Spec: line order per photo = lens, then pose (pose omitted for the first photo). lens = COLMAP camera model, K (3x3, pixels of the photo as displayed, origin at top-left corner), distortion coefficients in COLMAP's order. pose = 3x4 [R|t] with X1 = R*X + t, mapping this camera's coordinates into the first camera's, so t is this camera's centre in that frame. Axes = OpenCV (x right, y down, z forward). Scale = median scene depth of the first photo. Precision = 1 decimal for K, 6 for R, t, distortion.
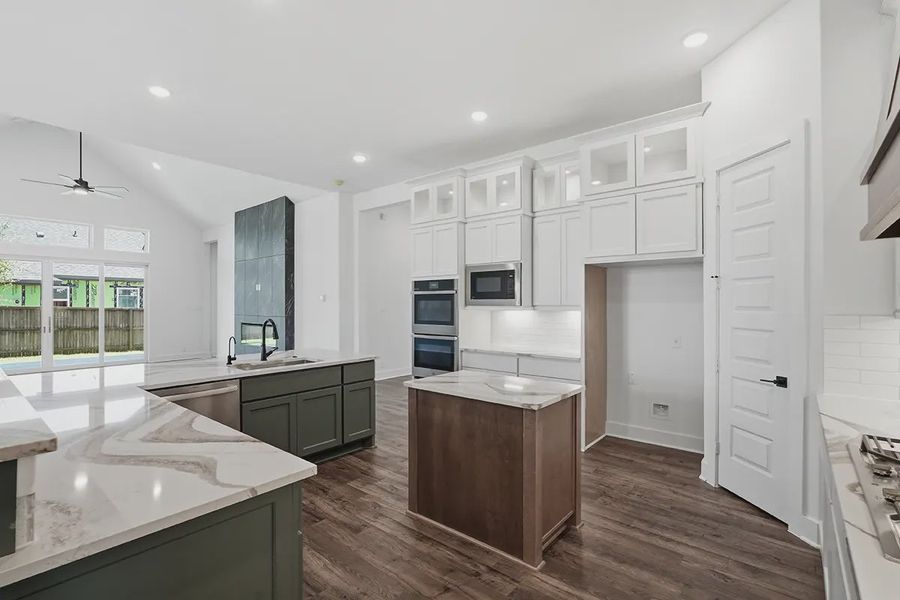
lens RADIAL K [[414.6, 0, 442.5], [0, 414.6, 302.3], [0, 0, 1]] dist [-0.013973, 0.004074]
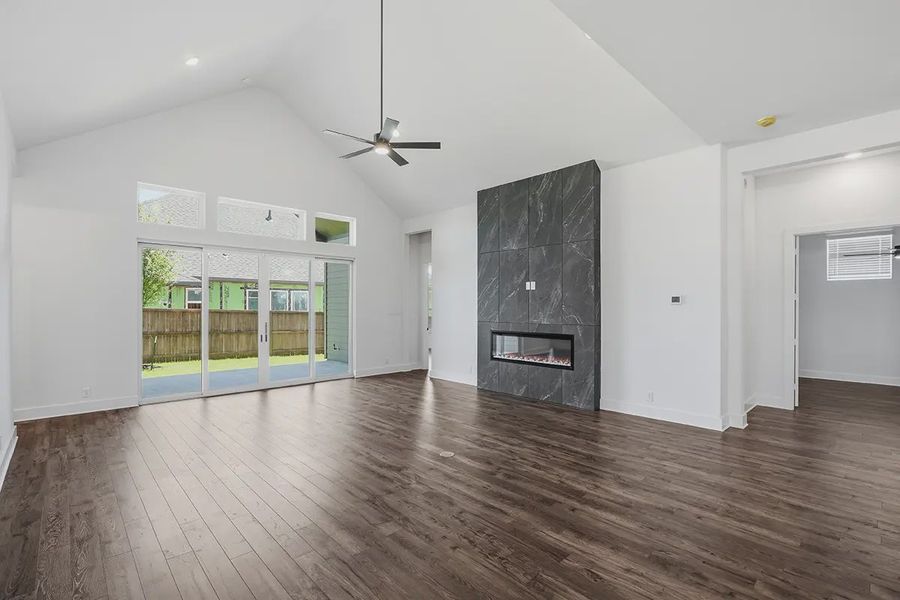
lens RADIAL K [[414.6, 0, 443.3], [0, 414.6, 303.2], [0, 0, 1]] dist [-0.013973, 0.004074]
pose [[0.992443, 0.002303, -0.122686, -0.817008], [-0.002940, 0.999983, -0.005011, 0.000055], [0.122672, 0.005334, 0.992433, 0.360595]]
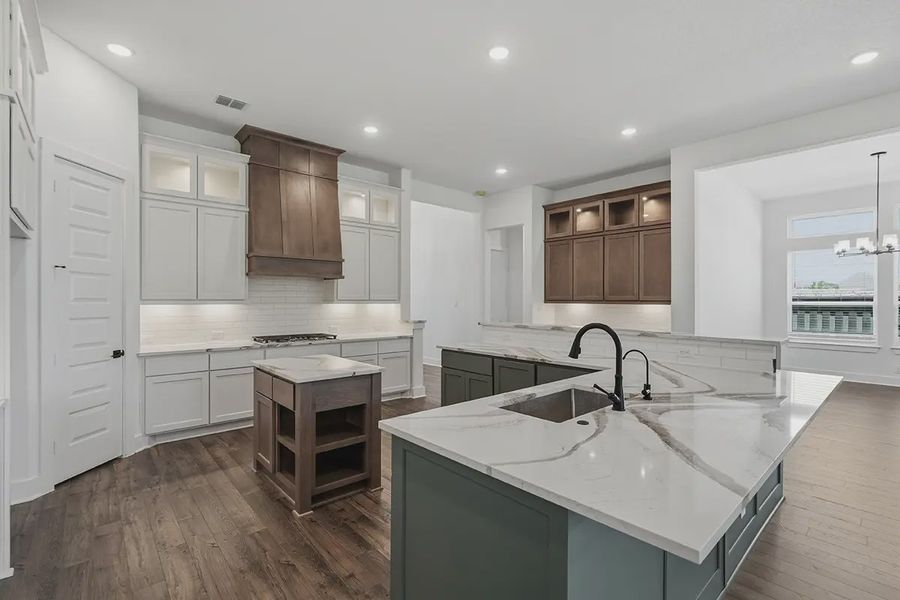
lens RADIAL K [[414.6, 0, 451.8], [0, 414.6, 301.4], [0, 0, 1]] dist [-0.013973, 0.004074]
pose [[-0.990958, -0.000817, 0.134170, -0.214265], [-0.000656, 0.999999, 0.001243, 0.009356], [-0.134171, 0.001143, -0.990958, 1.067803]]
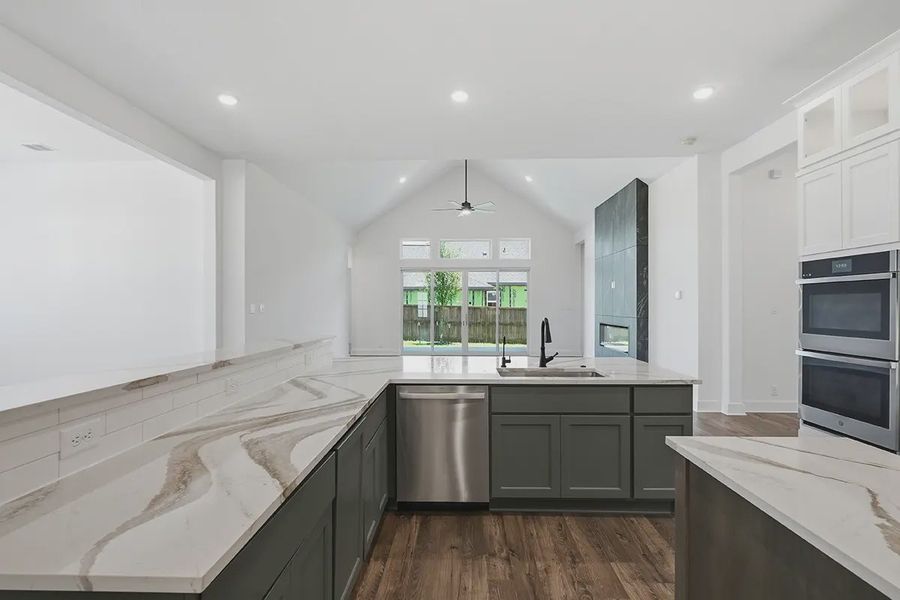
lens RADIAL K [[414.6, 0, 451.3], [0, 414.6, 305.6], [0, 0, 1]] dist [-0.013973, 0.004074]
pose [[0.621640, 0.000797, -0.783303, 0.082262], [0.002696, 0.999991, 0.003156, 0.008538], [0.783299, -0.004074, 0.621632, 0.232123]]
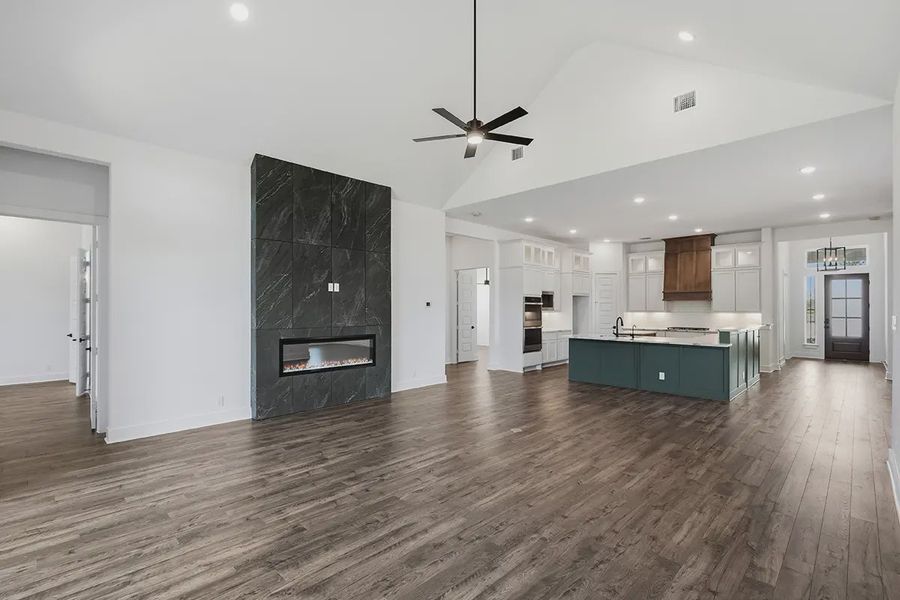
lens RADIAL K [[414.6, 0, 444.2], [0, 414.6, 303.6], [0, 0, 1]] dist [-0.013973, 0.004074]
pose [[0.087215, 0.012751, 0.996108, -1.838976], [-0.003073, 0.999917, -0.012530, 0.000933], [-0.996185, -0.001968, 0.087247, 1.191040]]
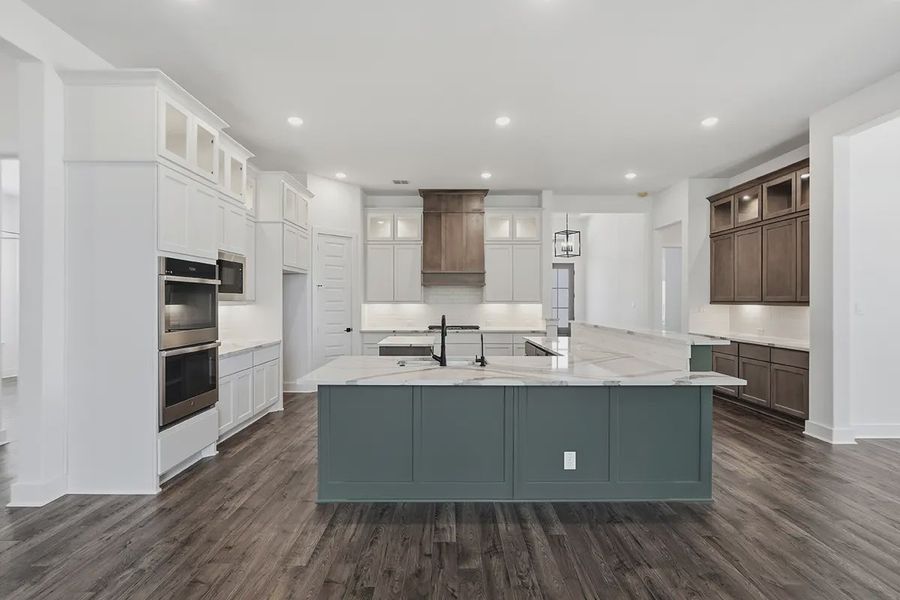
lens RADIAL K [[414.6, 0, 447.9], [0, 414.6, 300.7], [0, 0, 1]] dist [-0.013973, 0.004074]
pose [[-0.648997, 0.001832, 0.760789, -0.752042], [-0.000577, 0.999996, -0.002900, 0.009628], [-0.760791, -0.002321, -0.648993, 1.076453]]
